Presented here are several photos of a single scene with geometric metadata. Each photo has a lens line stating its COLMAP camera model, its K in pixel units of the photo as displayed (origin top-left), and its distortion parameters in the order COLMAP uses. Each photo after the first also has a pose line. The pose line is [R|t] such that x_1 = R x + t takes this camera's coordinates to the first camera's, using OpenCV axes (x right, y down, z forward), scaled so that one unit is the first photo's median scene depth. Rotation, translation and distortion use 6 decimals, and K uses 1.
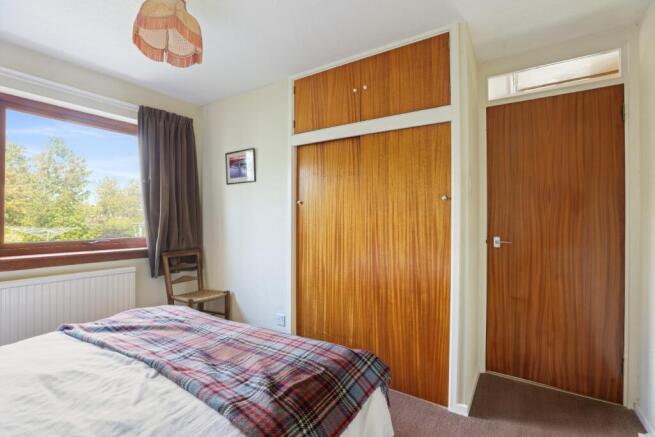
lens RADIAL K [[299.6, 0, 326.5], [0, 299.6, 216.9], [0, 0, 1]] dist [-0.047696, 0.017396]
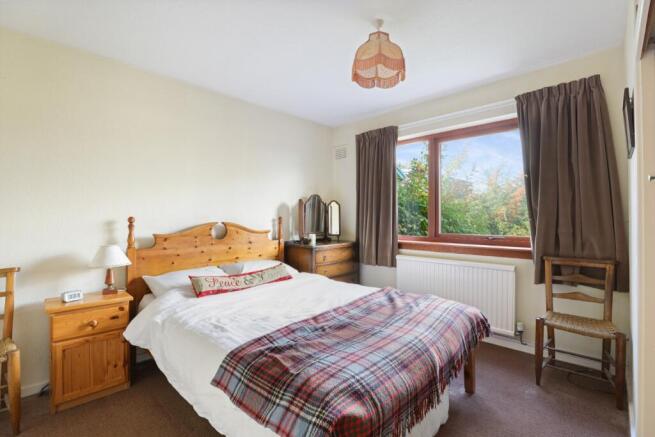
lens RADIAL K [[299.6, 0, 326.5], [0, 299.6, 216.9], [0, 0, 1]] dist [-0.047696, 0.017396]
pose [[-0.185748, -0.001536, -0.982596, 0.748891], [0.010008, 0.999944, -0.003455, 0.008792], [0.982547, -0.010475, -0.185722, 1.049023]]
